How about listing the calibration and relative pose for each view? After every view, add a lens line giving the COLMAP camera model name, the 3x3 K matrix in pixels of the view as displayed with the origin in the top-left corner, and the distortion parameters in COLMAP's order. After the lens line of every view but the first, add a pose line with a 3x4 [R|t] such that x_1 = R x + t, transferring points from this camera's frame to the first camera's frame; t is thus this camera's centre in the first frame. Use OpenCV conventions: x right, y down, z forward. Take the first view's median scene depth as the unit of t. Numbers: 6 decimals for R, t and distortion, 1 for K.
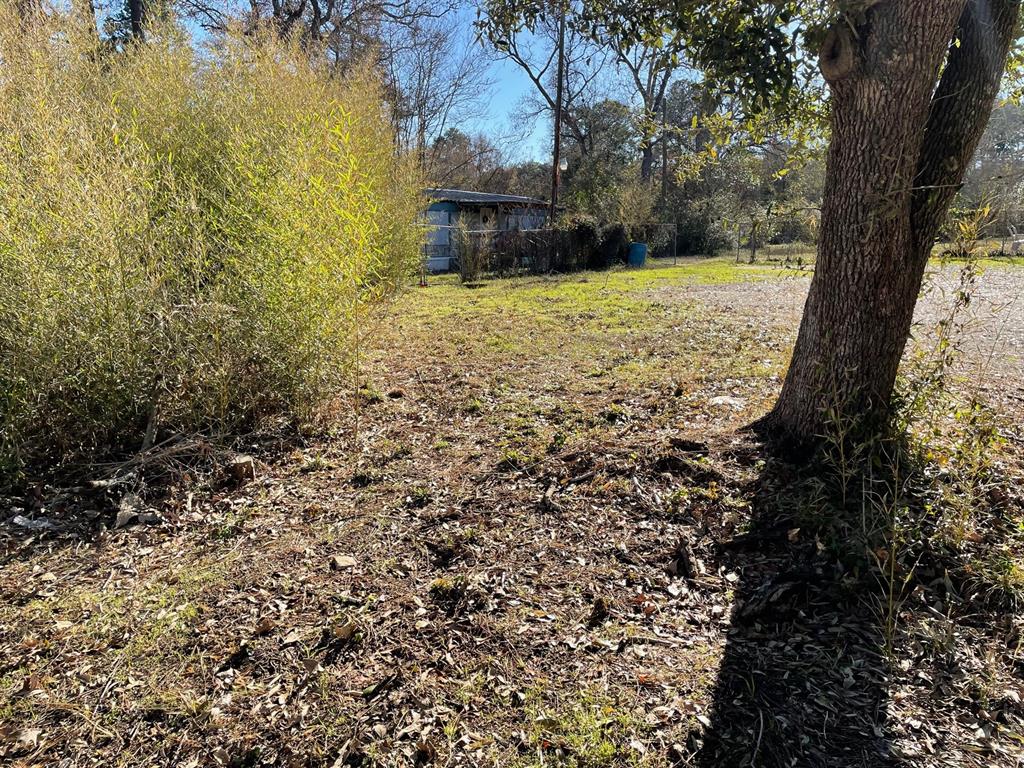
lens RADIAL K [[757.8, 0, 511.6], [0, 757.8, 373.2], [0, 0, 1]] dist [0.067173, -0.095528]
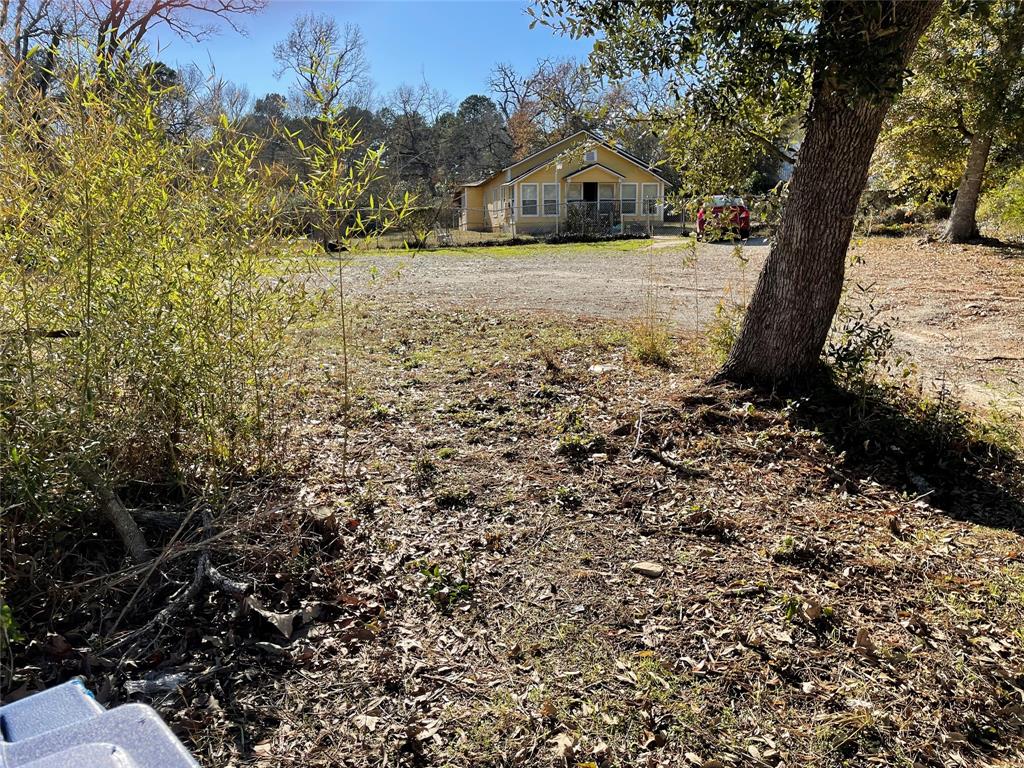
lens RADIAL K [[761.7, 0, 512.0], [0, 761.7, 384.0], [0, 0, 1]] dist [0.065241, -0.093206]
pose [[0.724583, -0.133442, 0.676146, -0.958854], [0.121050, 0.990466, 0.065753, -0.050483], [-0.678474, 0.034204, 0.733828, 0.471358]]
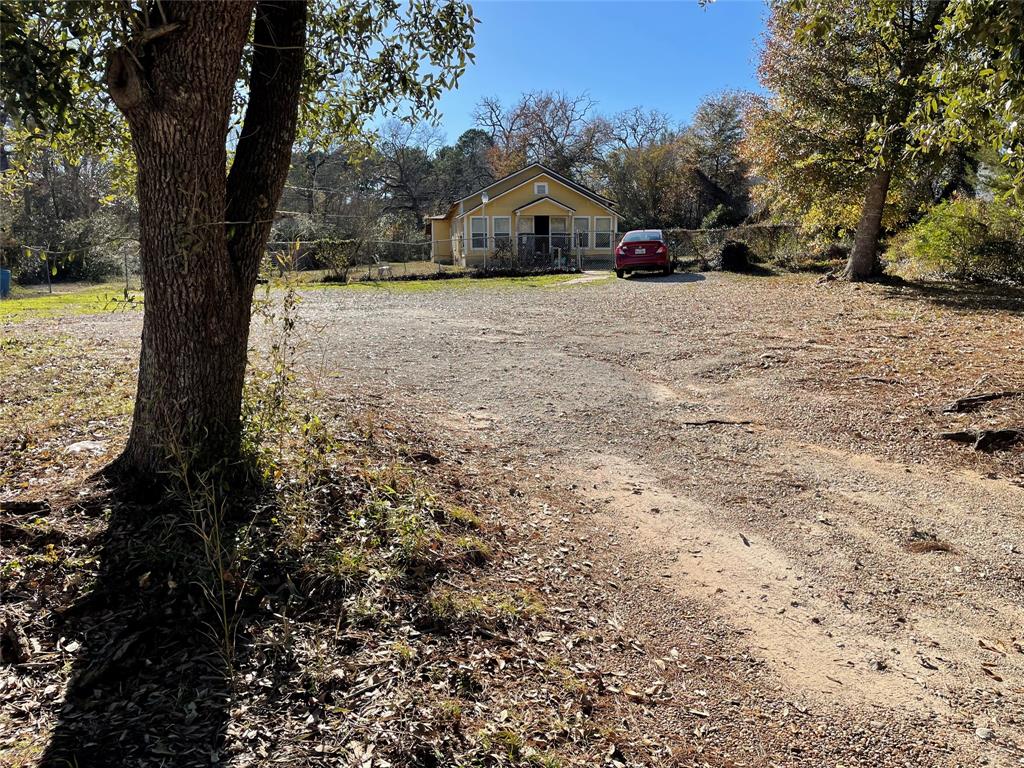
lens RADIAL K [[761.7, 0, 512.0], [0, 761.7, 384.0], [0, 0, 1]] dist [0.065241, -0.093206]
pose [[0.735888, -0.102591, 0.669287, 0.090091], [0.115741, 0.992966, 0.024948, -0.002259], [-0.667138, 0.059105, 0.742585, -0.033514]]
